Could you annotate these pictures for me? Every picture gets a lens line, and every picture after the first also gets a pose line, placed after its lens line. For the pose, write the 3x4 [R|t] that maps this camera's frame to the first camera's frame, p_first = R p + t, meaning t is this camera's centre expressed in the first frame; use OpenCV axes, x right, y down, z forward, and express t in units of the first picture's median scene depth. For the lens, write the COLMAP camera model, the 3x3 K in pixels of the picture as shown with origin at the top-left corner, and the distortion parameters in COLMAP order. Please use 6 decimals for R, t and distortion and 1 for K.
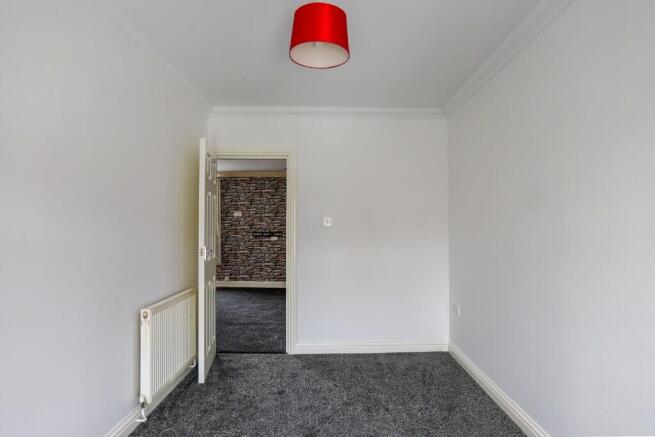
lens RADIAL K [[387.0, 0, 328.9], [0, 387.0, 223.1], [0, 0, 1]] dist [-0.026726, 0.013364]
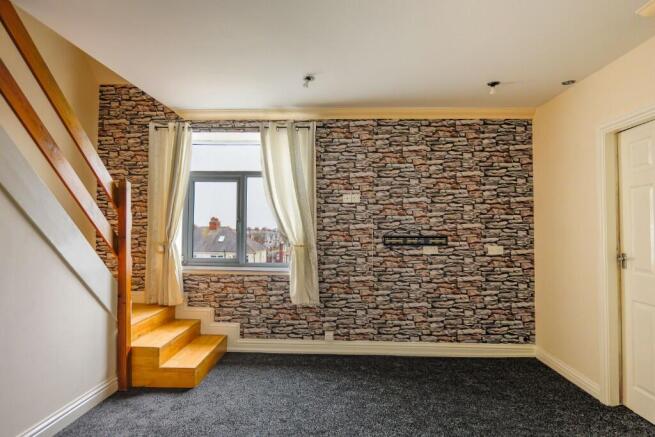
lens RADIAL K [[387.0, 0, 326.0], [0, 387.0, 219.7], [0, 0, 1]] dist [-0.026726, 0.013364]
pose [[0.998628, 0.000382, -0.052357, -0.241895], [-0.000737, 0.999977, -0.006759, 0.006340], [0.052353, 0.006788, 0.998606, 0.527991]]
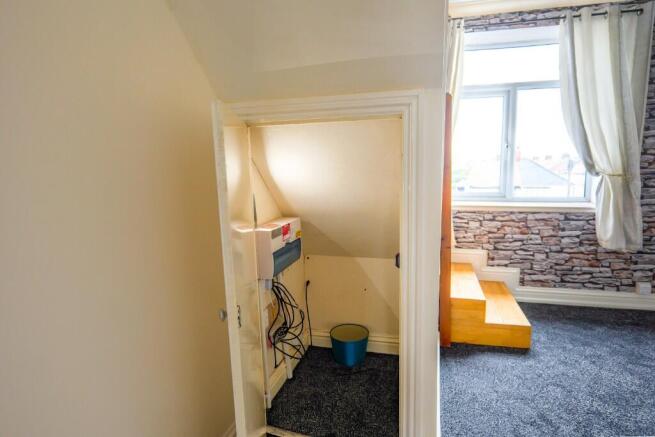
lens RADIAL K [[387.0, 0, 330.7], [0, 387.0, 220.5], [0, 0, 1]] dist [-0.026726, 0.013364]
pose [[0.963980, 0.018271, -0.265346, -0.455923], [0.025763, 0.986532, 0.161524, 0.011877], [0.264724, -0.162542, 0.950527, 0.574546]]
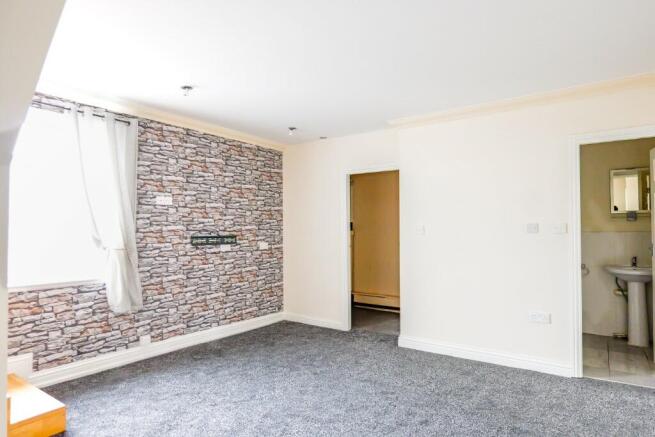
lens RADIAL K [[387.0, 0, 329.7], [0, 387.0, 219.5], [0, 0, 1]] dist [-0.026726, 0.013364]
pose [[0.584355, 0.016858, 0.811323, -0.504434], [-0.008910, 0.999857, -0.014358, 0.005719], [-0.811450, 0.001161, 0.584421, 0.552818]]
